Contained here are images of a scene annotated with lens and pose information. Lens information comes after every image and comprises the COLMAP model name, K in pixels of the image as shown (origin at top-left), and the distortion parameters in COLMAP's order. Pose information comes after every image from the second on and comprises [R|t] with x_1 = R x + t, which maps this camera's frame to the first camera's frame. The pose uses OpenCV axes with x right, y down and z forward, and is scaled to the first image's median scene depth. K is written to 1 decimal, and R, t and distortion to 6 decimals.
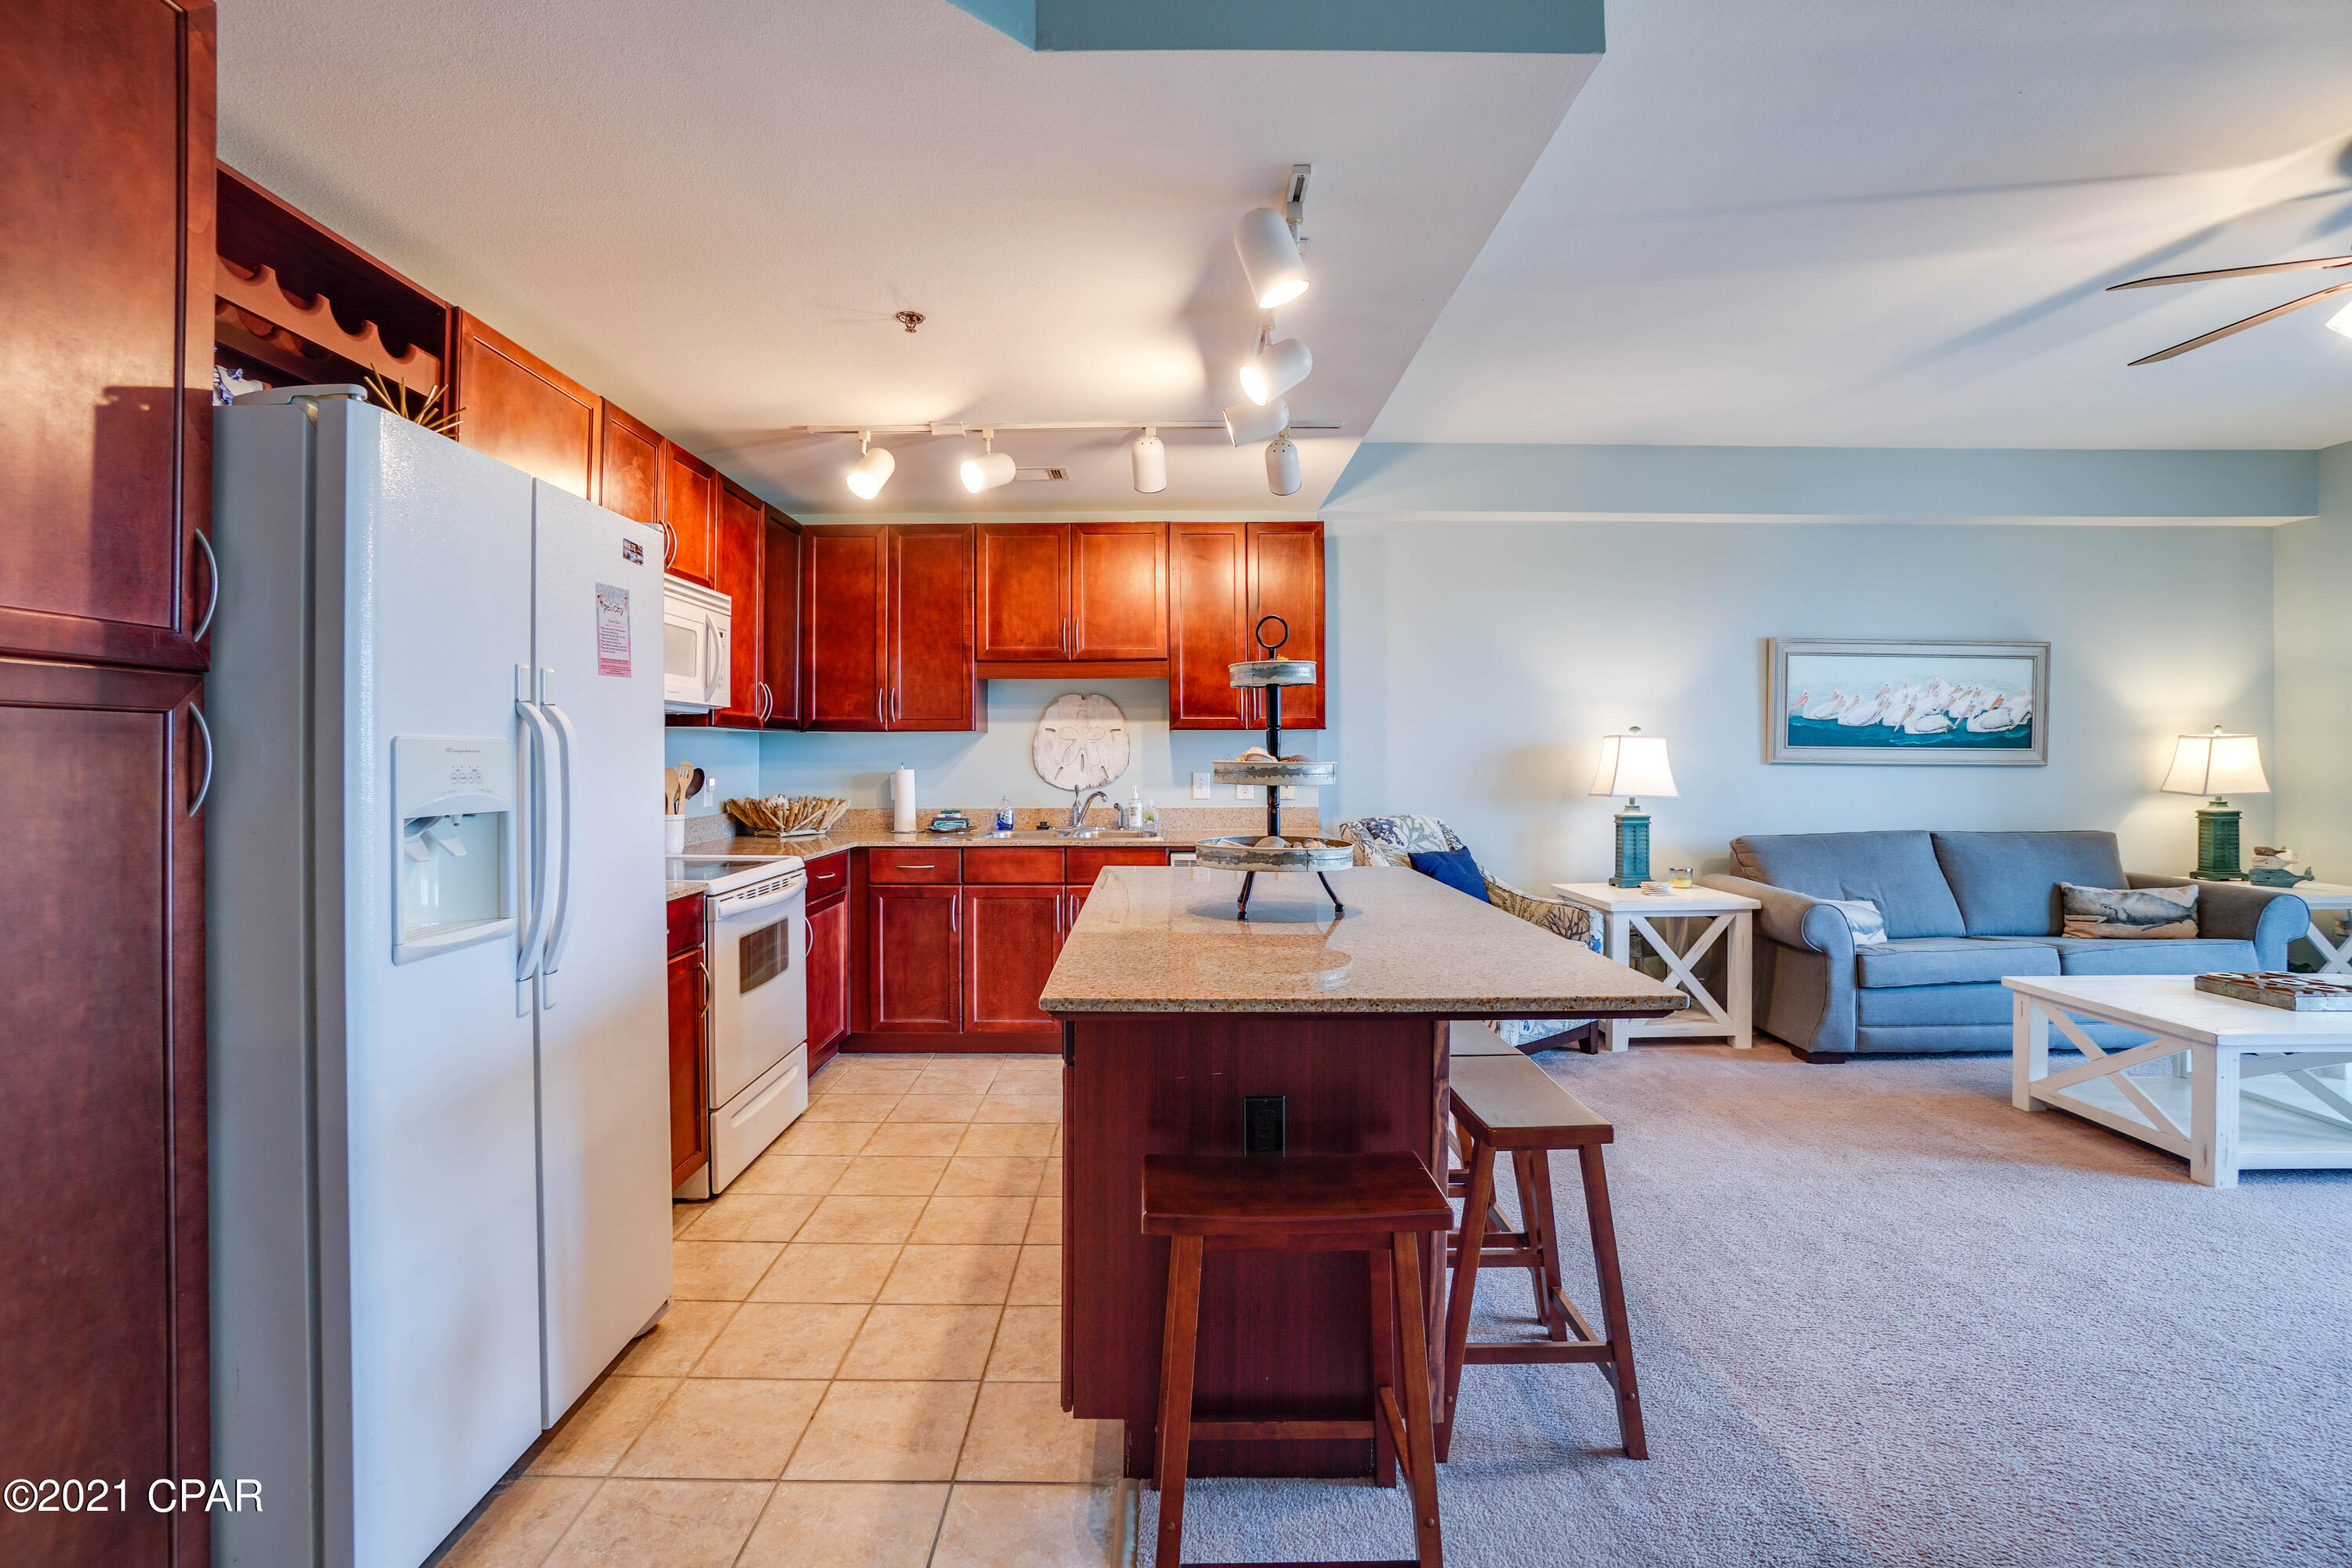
lens RADIAL K [[1029.2, 0, 1195.3], [0, 1029.2, 754.2], [0, 0, 1]] dist [-0.042033, 0.008909]
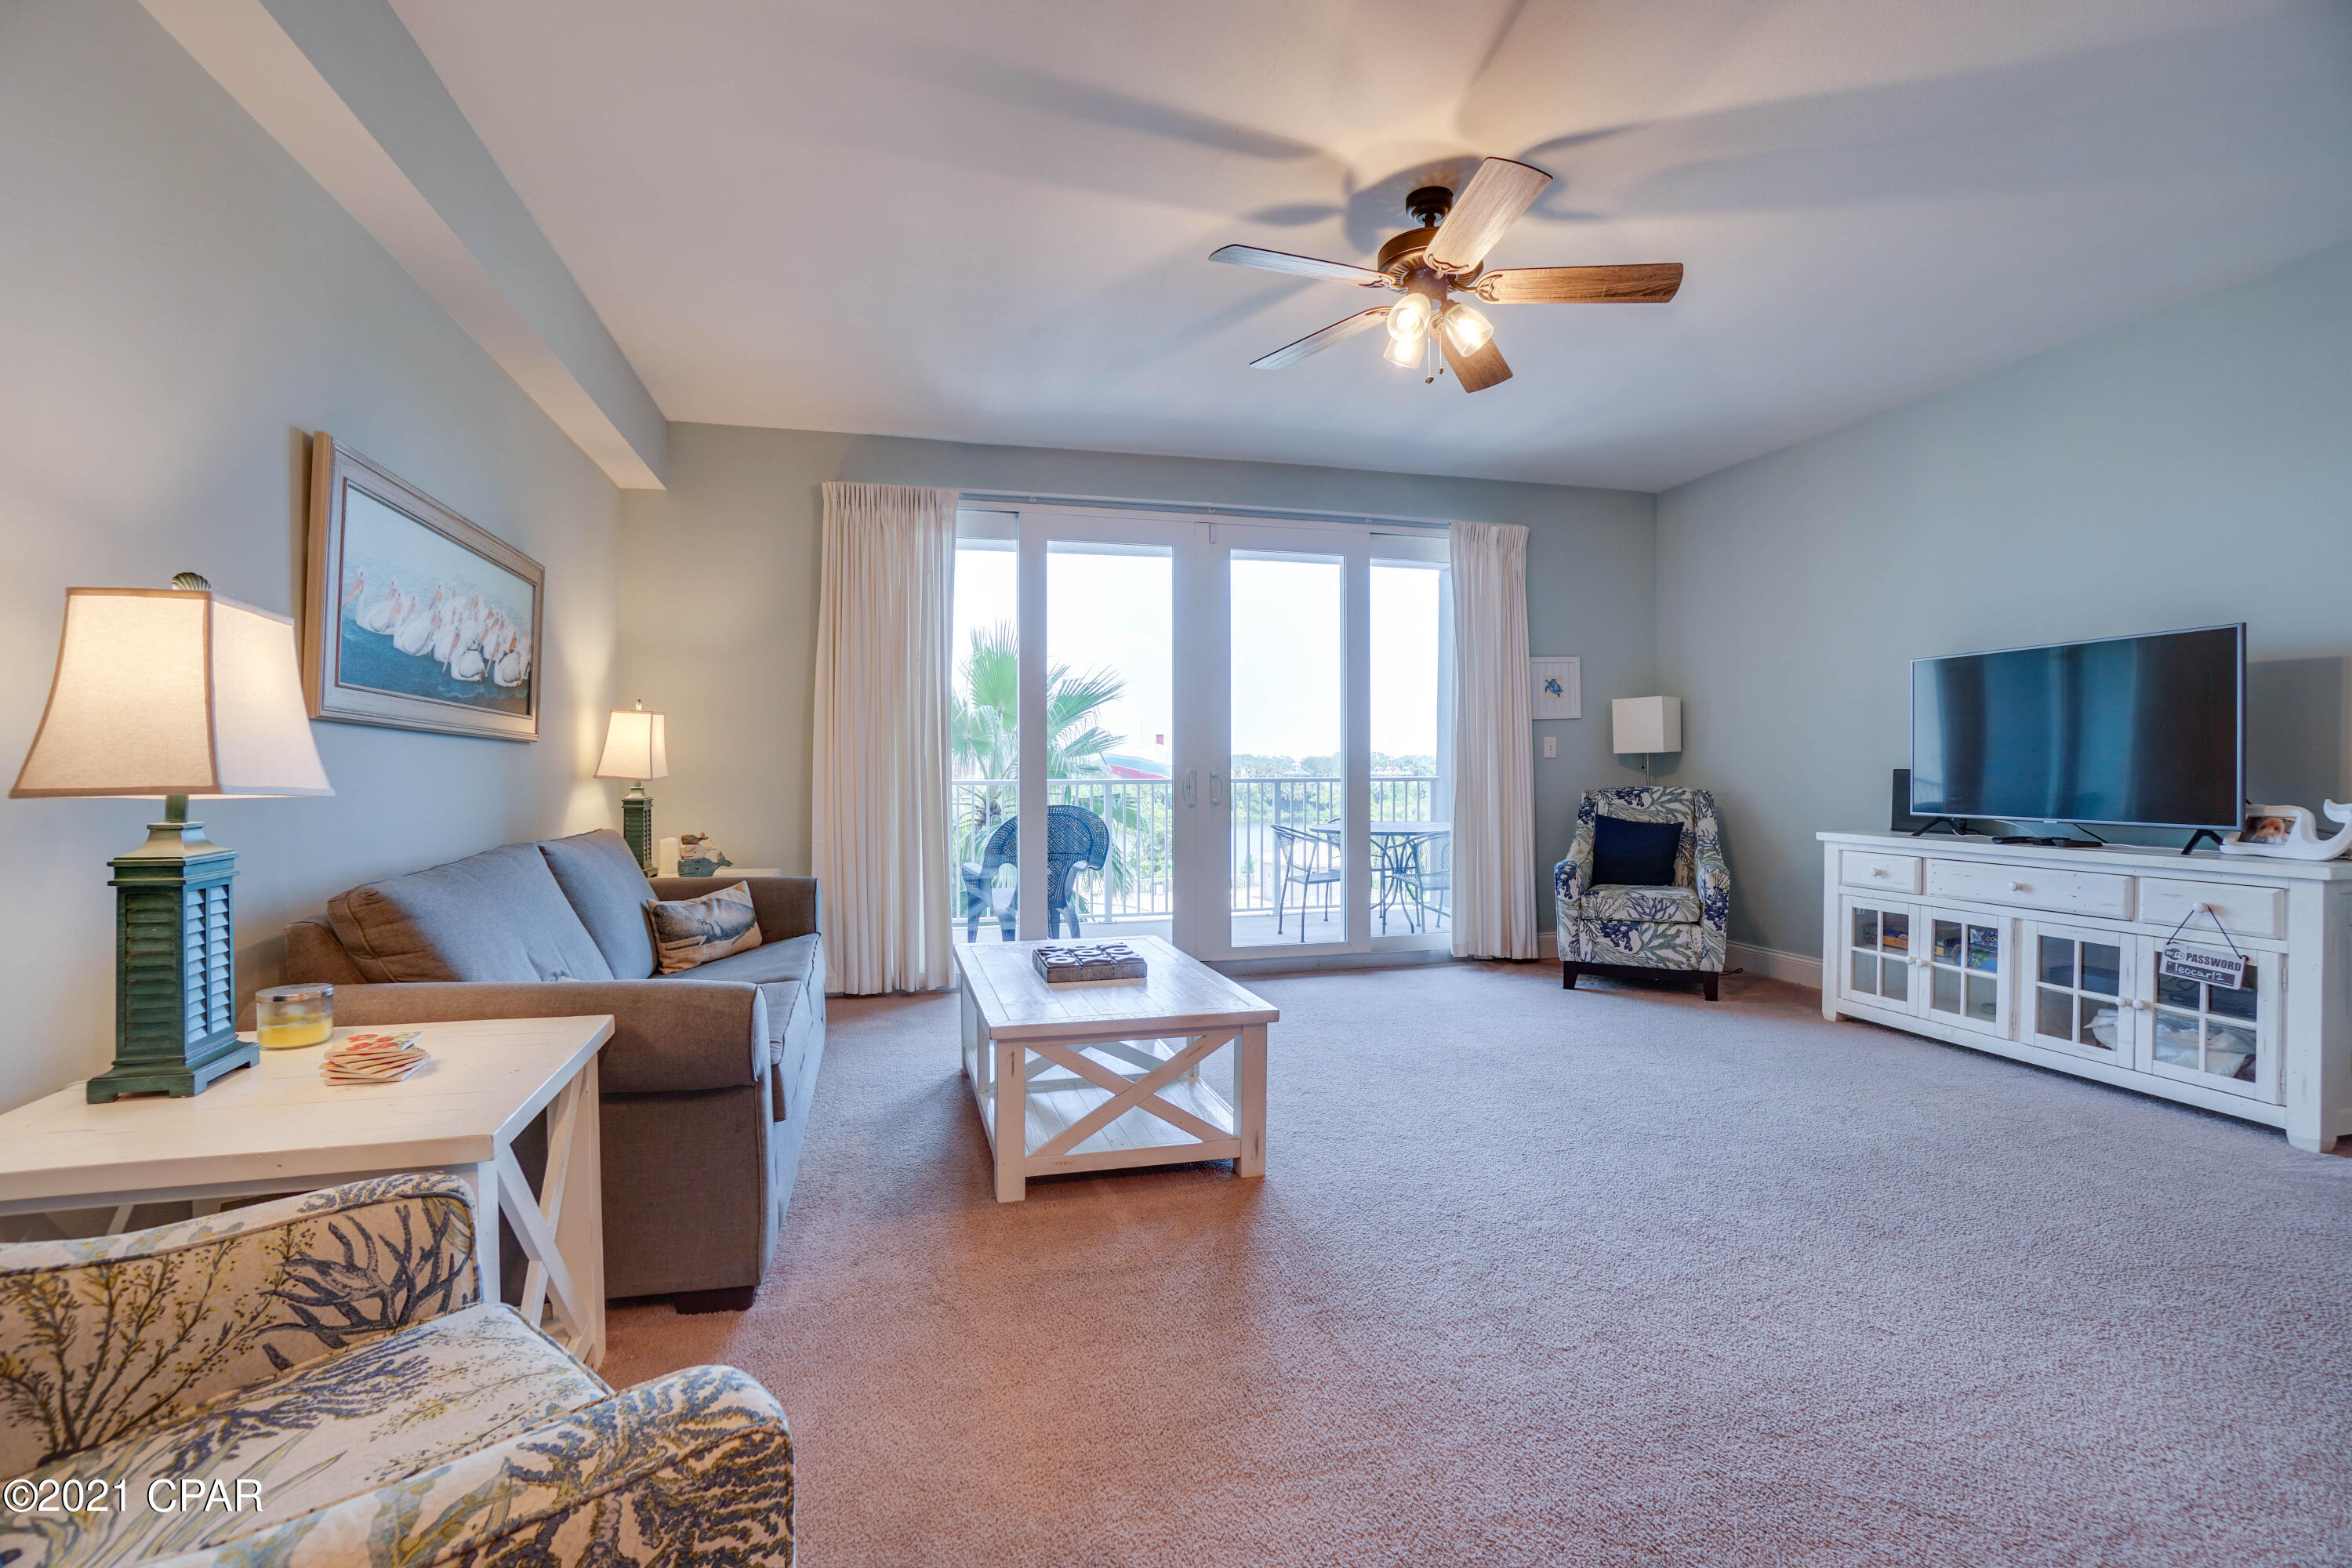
lens RADIAL K [[1029.2, 0, 1123.6], [0, 1029.2, 774.8], [0, 0, 1]] dist [-0.042033, 0.008909]
pose [[-0.217205, -0.001824, 0.976124, 0.071055], [0.000601, 0.999998, 0.002002, 0.035625], [-0.976126, 0.001021, -0.217203, 0.807706]]
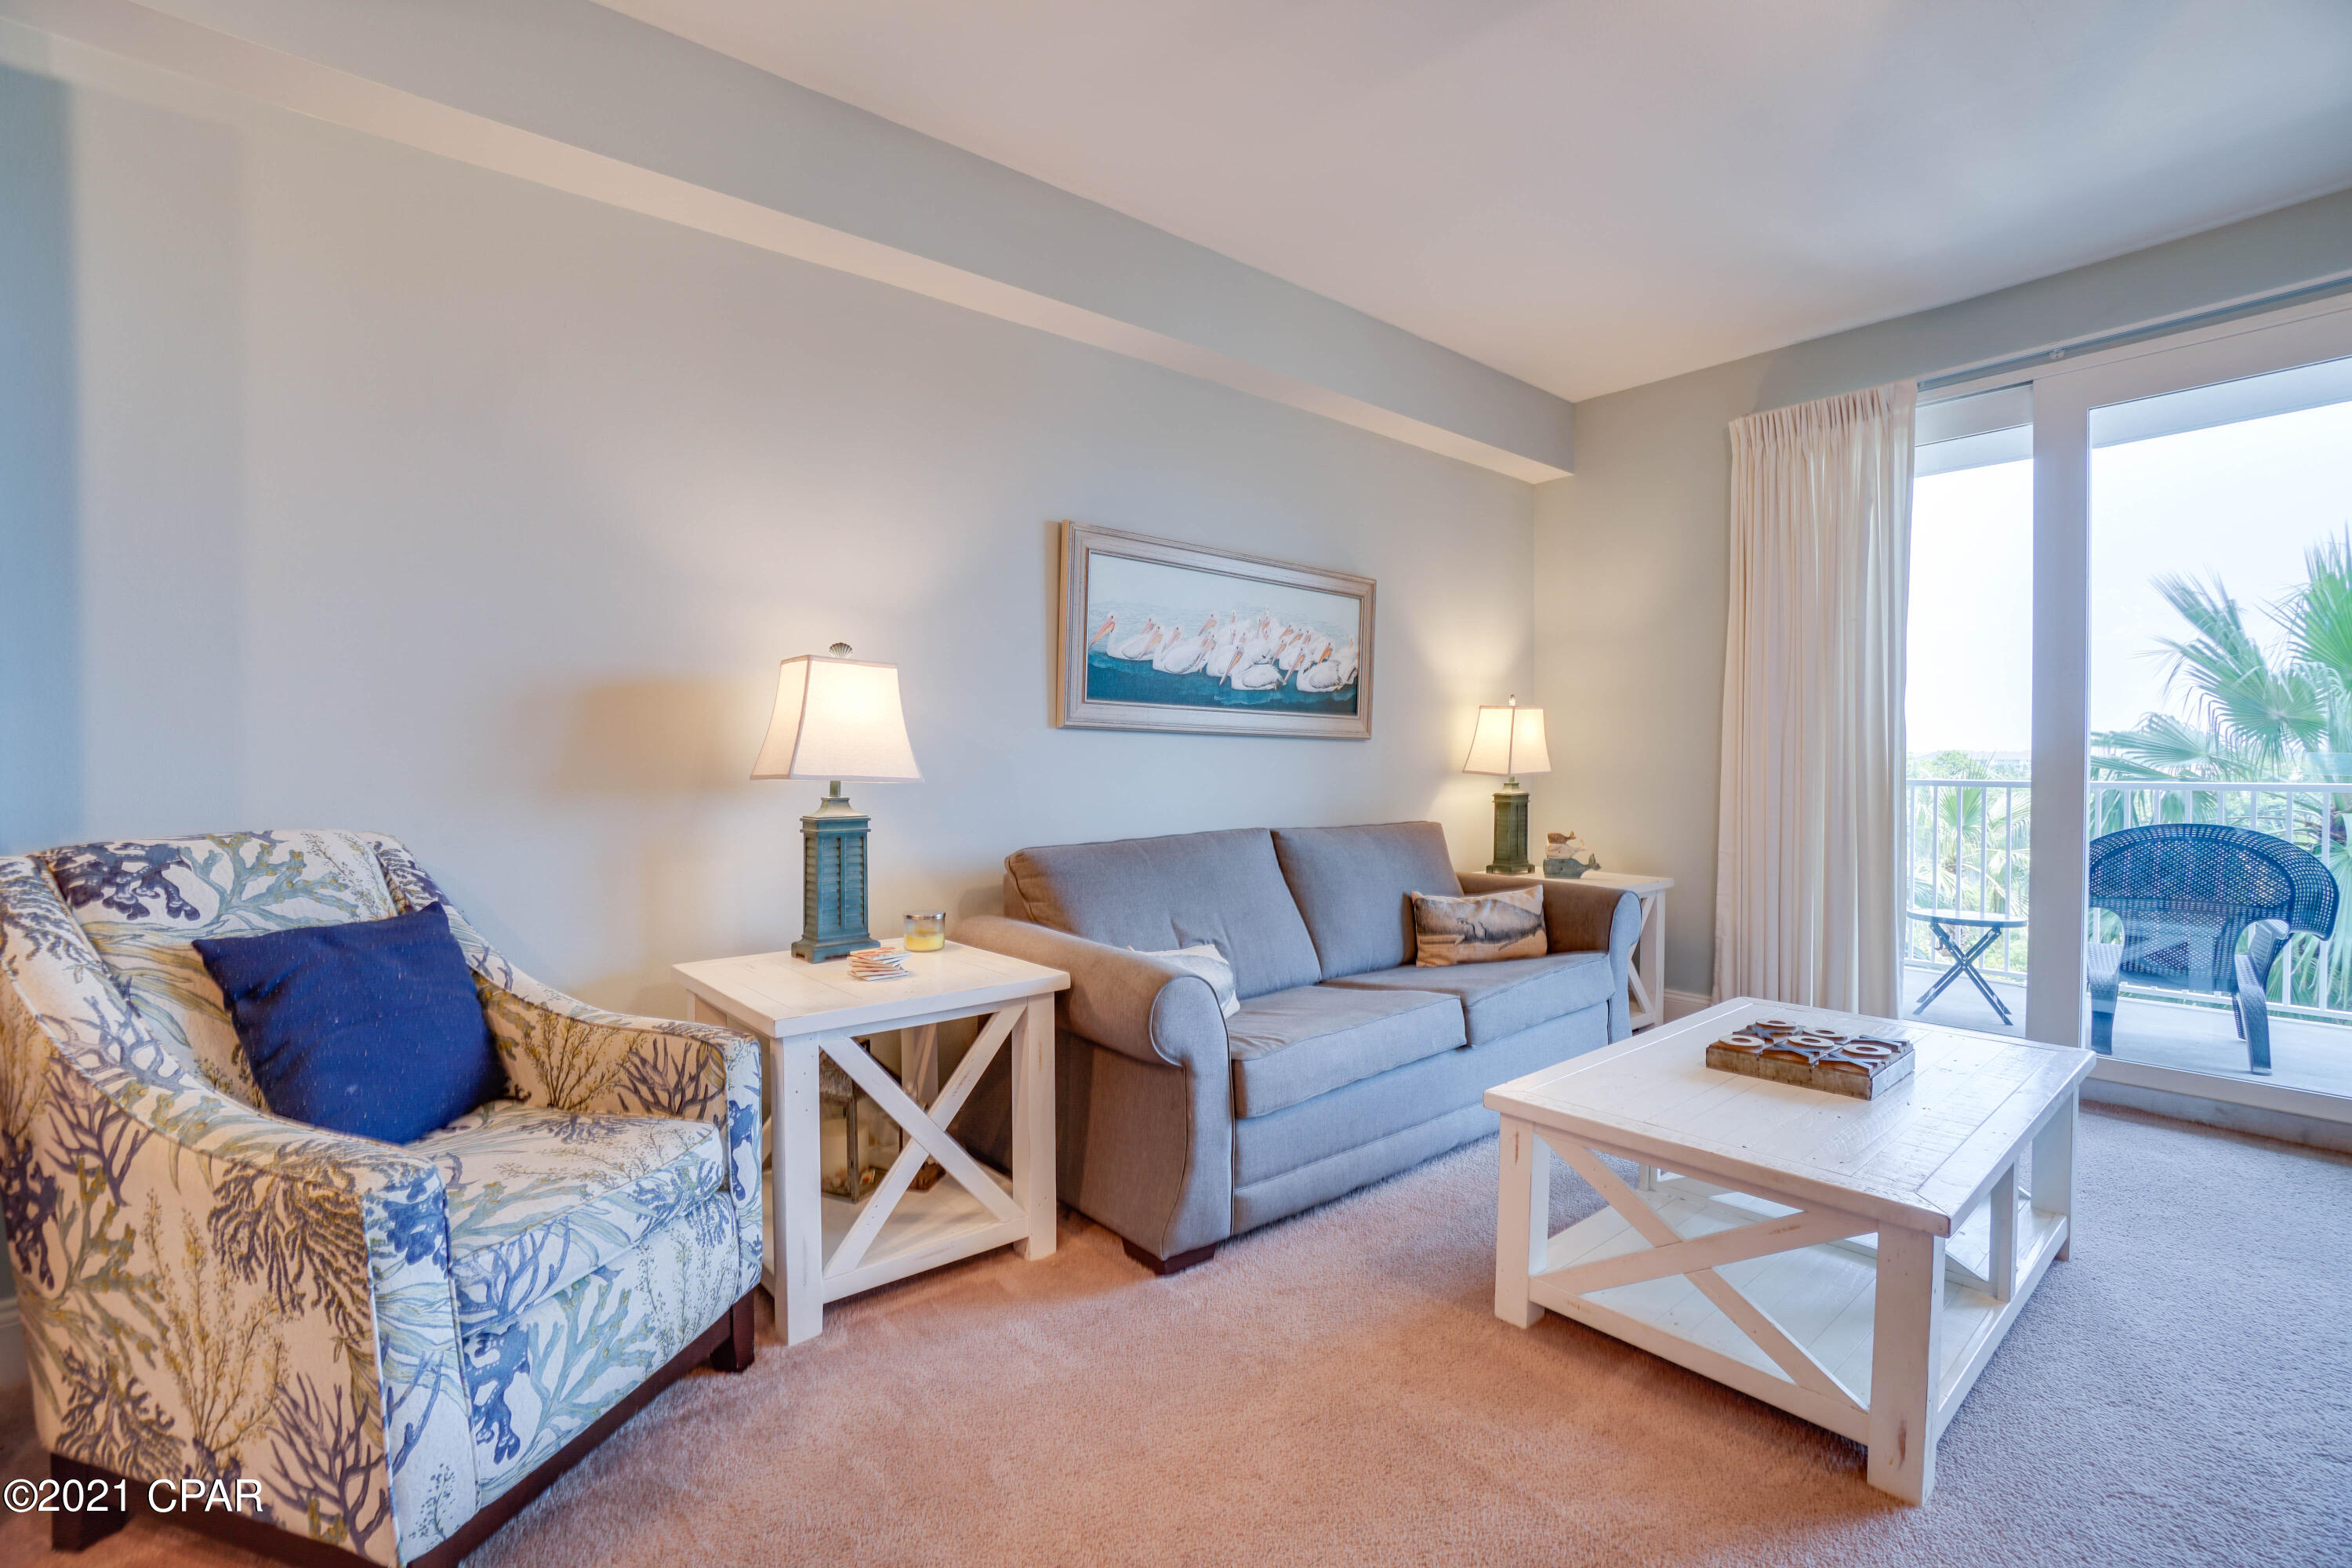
lens RADIAL K [[1029.2, 0, 1175.2], [0, 1029.2, 773.6], [0, 0, 1]] dist [-0.042033, 0.008909]
pose [[0.773701, -0.002265, 0.633547, 0.242103], [-0.006015, 0.999922, 0.010921, 0.032626], [-0.633523, -0.012260, 0.773627, 0.512197]]
